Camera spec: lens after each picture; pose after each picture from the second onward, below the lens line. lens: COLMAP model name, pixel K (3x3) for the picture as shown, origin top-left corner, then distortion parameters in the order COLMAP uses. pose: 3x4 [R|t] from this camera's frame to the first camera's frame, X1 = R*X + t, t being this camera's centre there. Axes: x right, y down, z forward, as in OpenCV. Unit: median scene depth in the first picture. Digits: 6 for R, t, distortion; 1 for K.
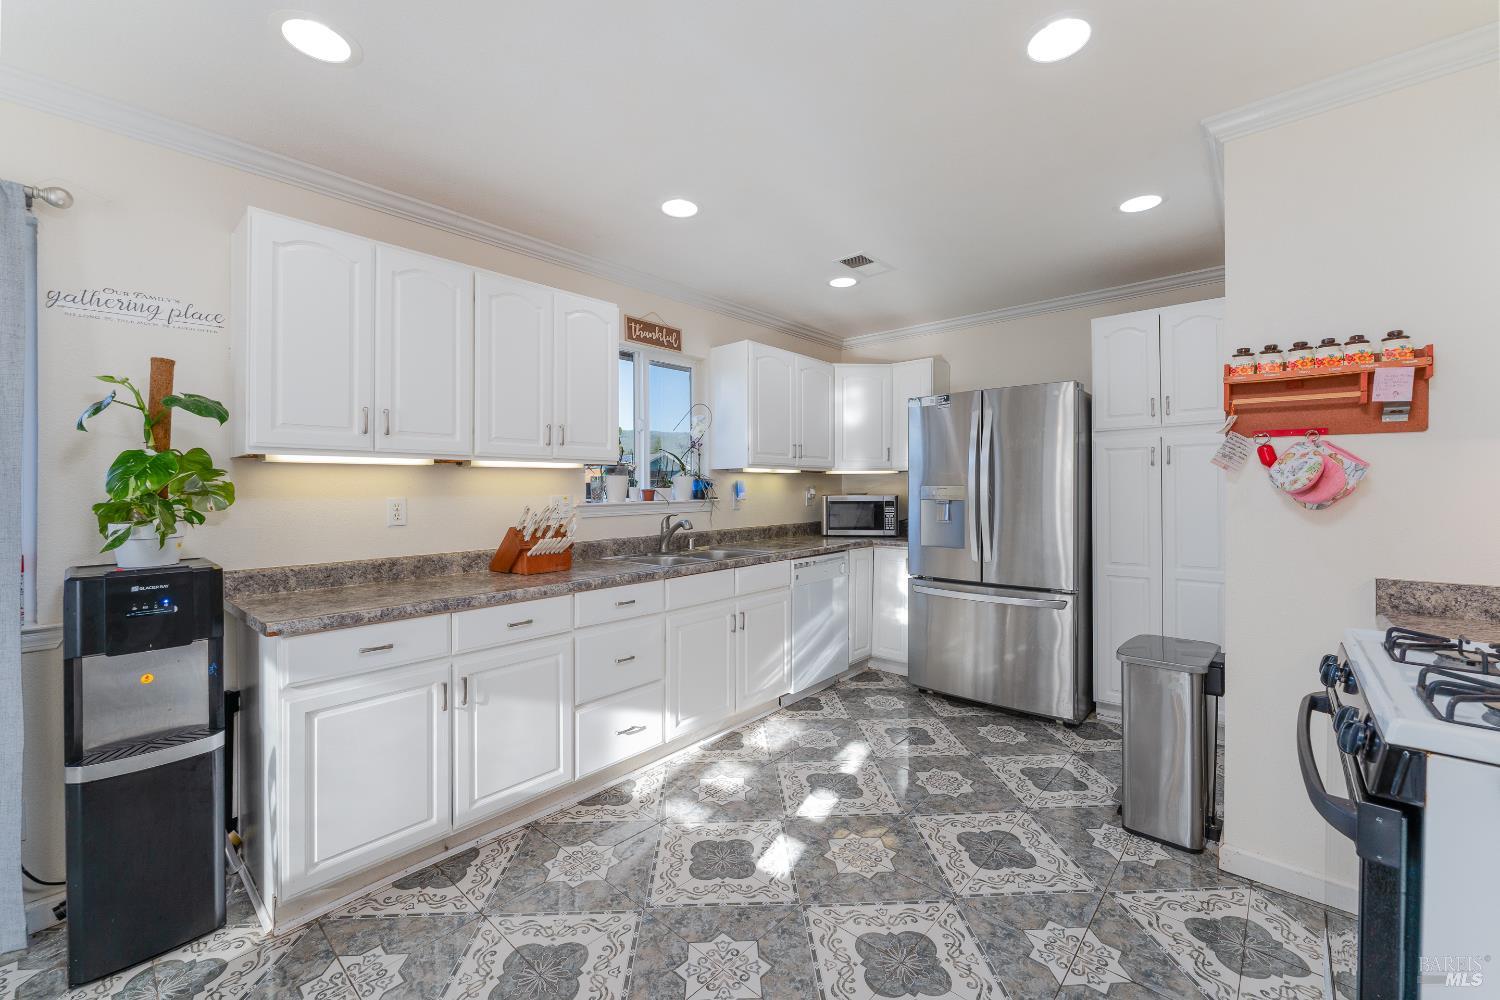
lens RADIAL K [[618.8, 0, 737.4], [0, 618.8, 484.5], [0, 0, 1]] dist [0.010658, 0.001812]
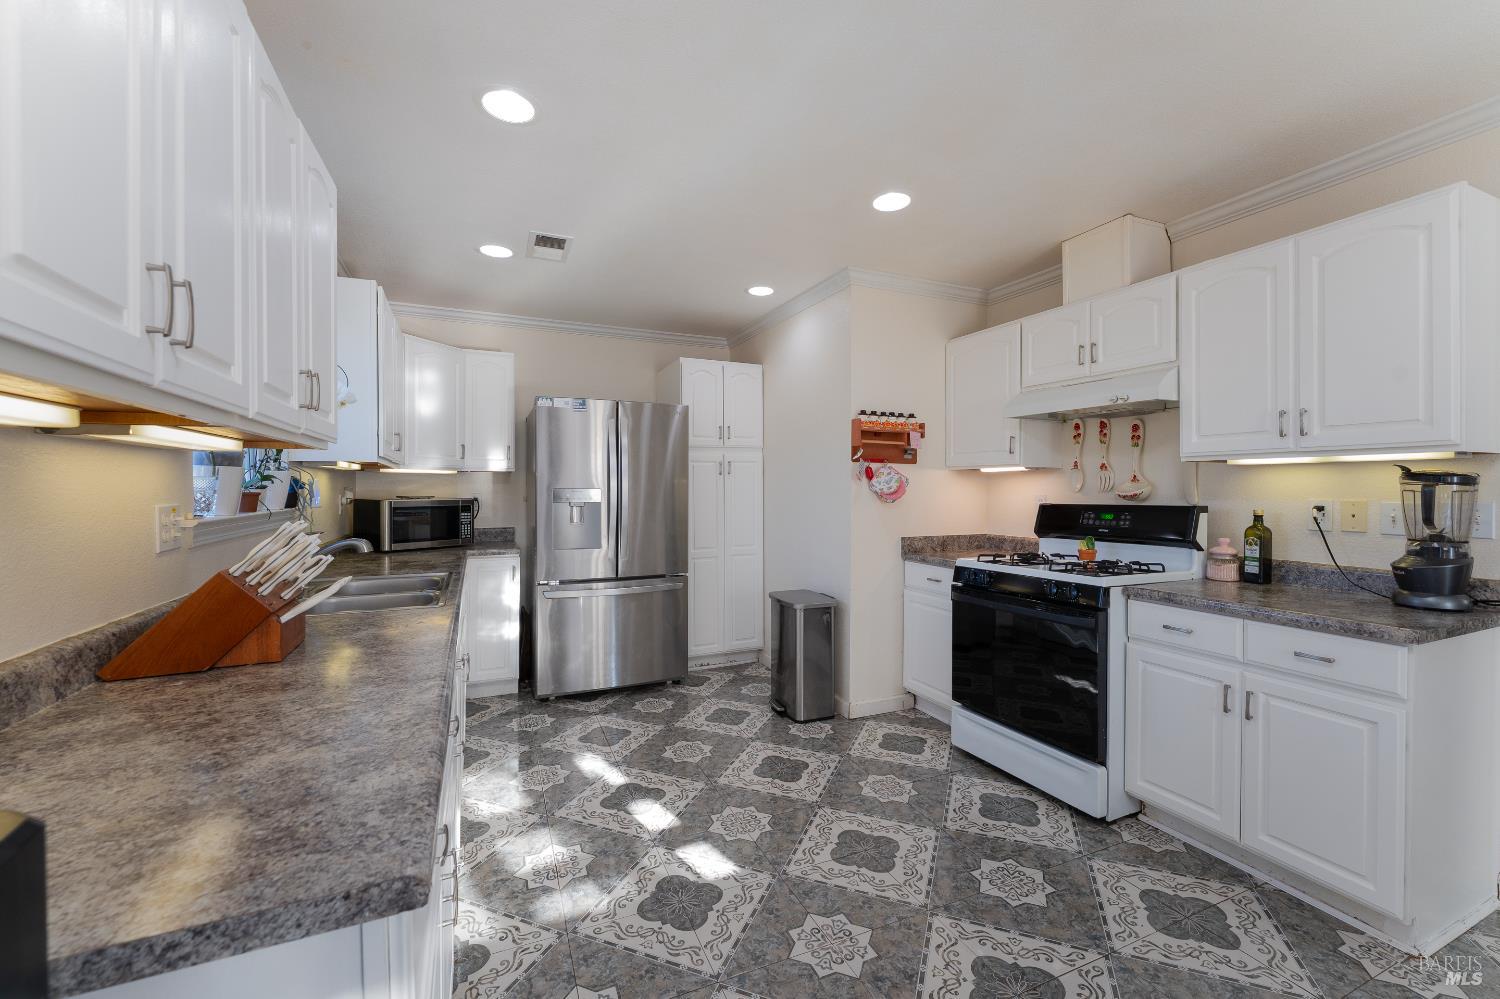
lens RADIAL K [[618.8, 0, 757.3], [0, 618.8, 497.7], [0, 0, 1]] dist [0.010658, 0.001812]
pose [[0.397138, -0.007019, 0.917732, -0.491194], [-0.005981, 0.999930, 0.010235, 0.003965], [-0.917739, -0.009553, 0.397068, 0.332616]]
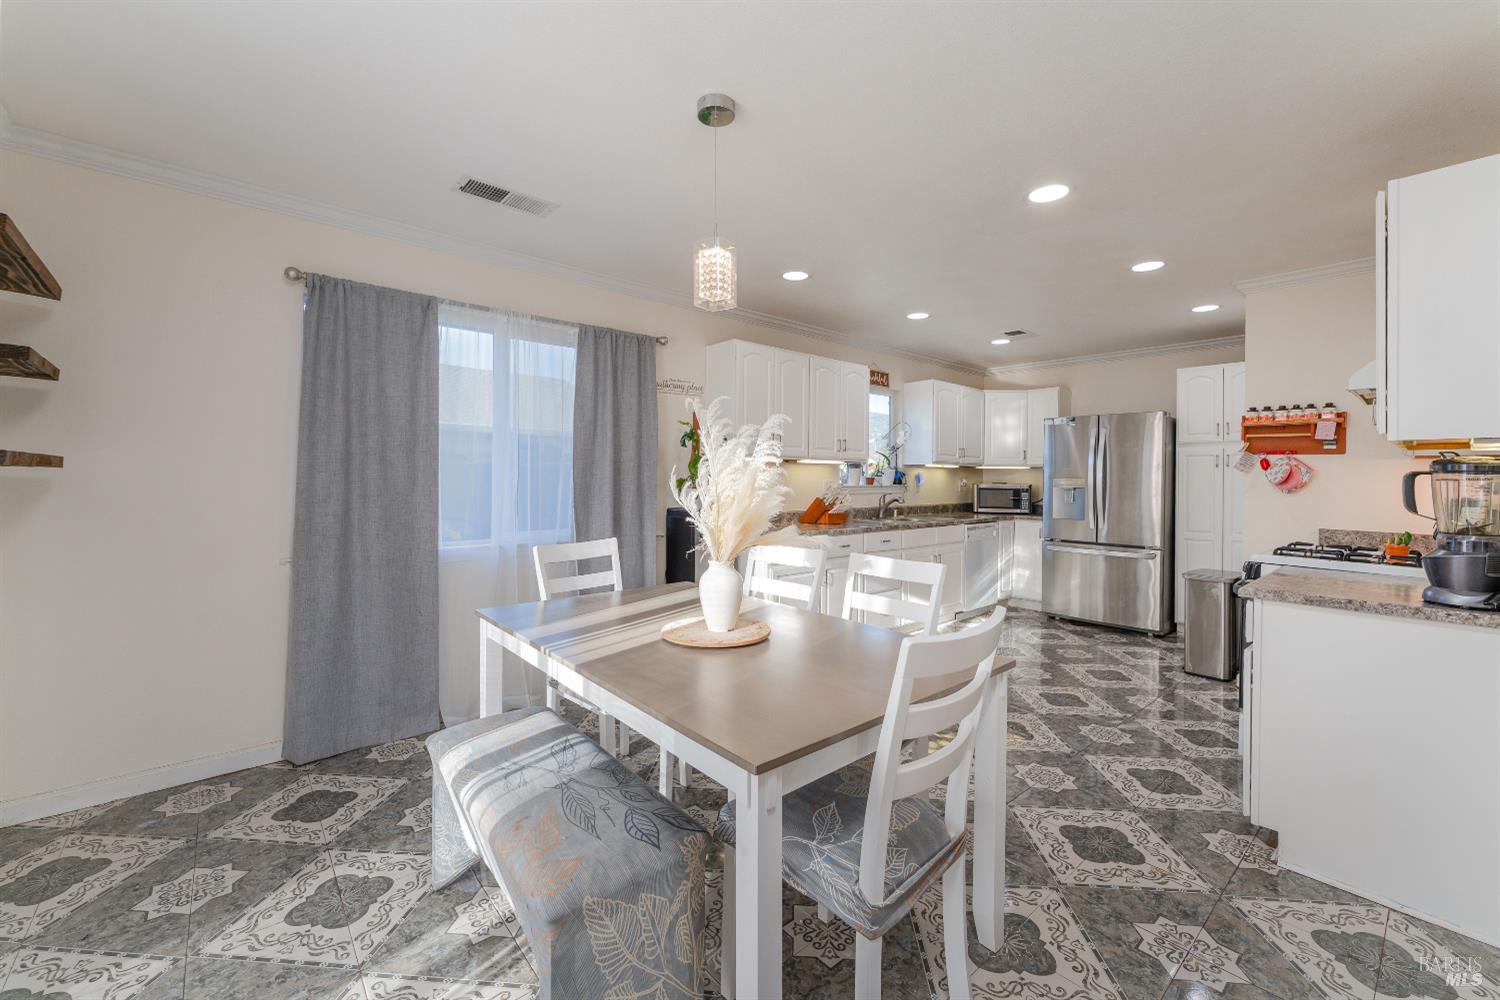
lens RADIAL K [[618.8, 0, 743.0], [0, 618.8, 454.8], [0, 0, 1]] dist [0.010658, 0.001812]
pose [[0.992174, 0.010757, -0.124401, -0.268630], [-0.014401, 0.999492, -0.028434, 0.000181], [0.124032, 0.030003, 0.991825, -0.593672]]
